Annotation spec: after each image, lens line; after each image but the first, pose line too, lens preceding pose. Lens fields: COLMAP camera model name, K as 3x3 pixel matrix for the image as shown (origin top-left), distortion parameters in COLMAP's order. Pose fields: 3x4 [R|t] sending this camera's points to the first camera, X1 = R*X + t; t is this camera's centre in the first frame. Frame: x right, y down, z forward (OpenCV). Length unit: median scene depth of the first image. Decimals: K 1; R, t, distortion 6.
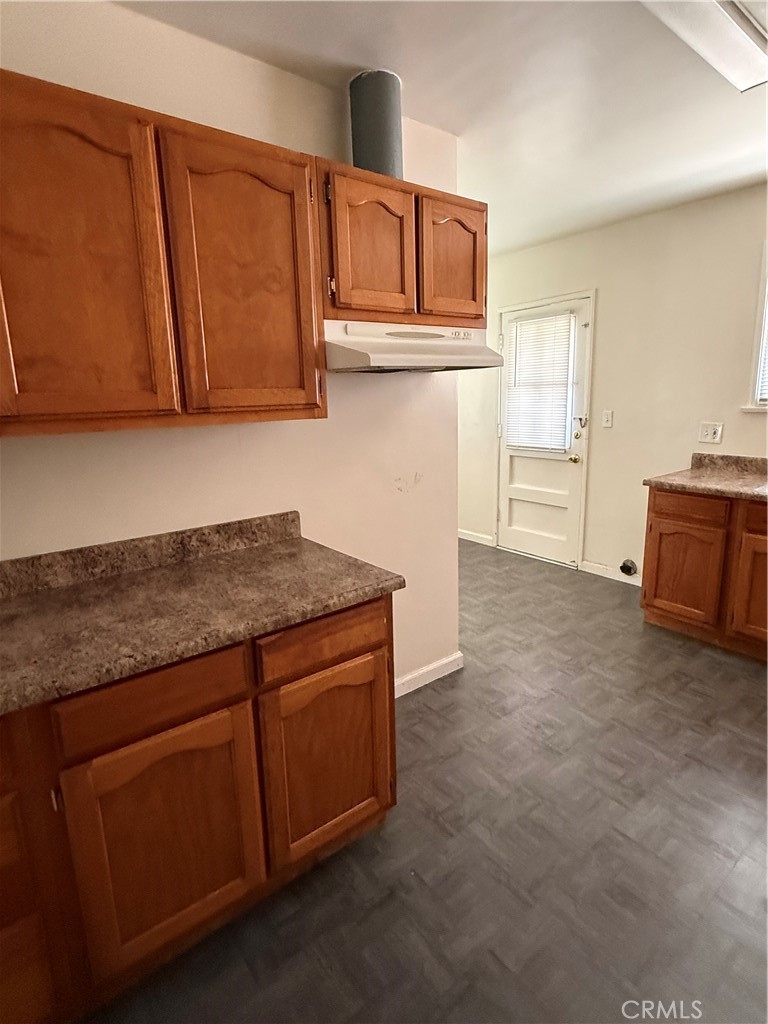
lens RADIAL K [[536.9, 0, 389.8], [0, 536.9, 513.3], [0, 0, 1]] dist [-0.001442, -0.000005]
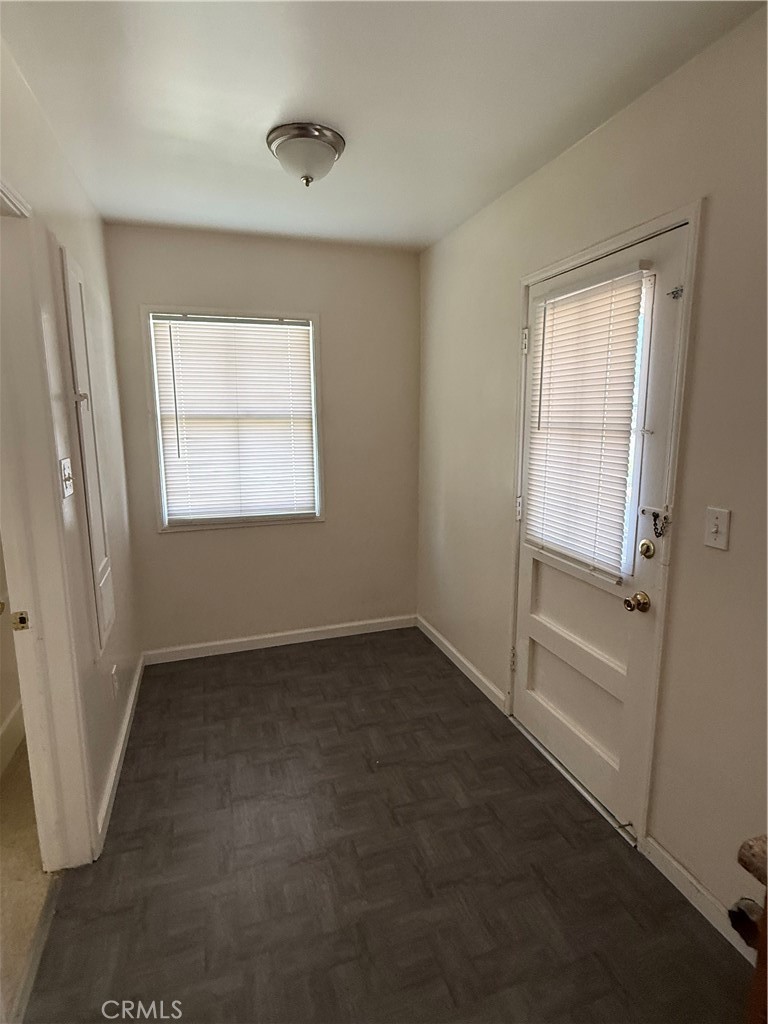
lens RADIAL K [[541.3, 0, 377.6], [0, 541.3, 505.5], [0, 0, 1]] dist [-0.003689, 0.001781]
pose [[0.937182, 0.087876, -0.337591, 0.288616], [-0.102037, 0.994481, -0.024399, -0.148216], [0.333584, 0.057313, 0.940977, 0.517142]]
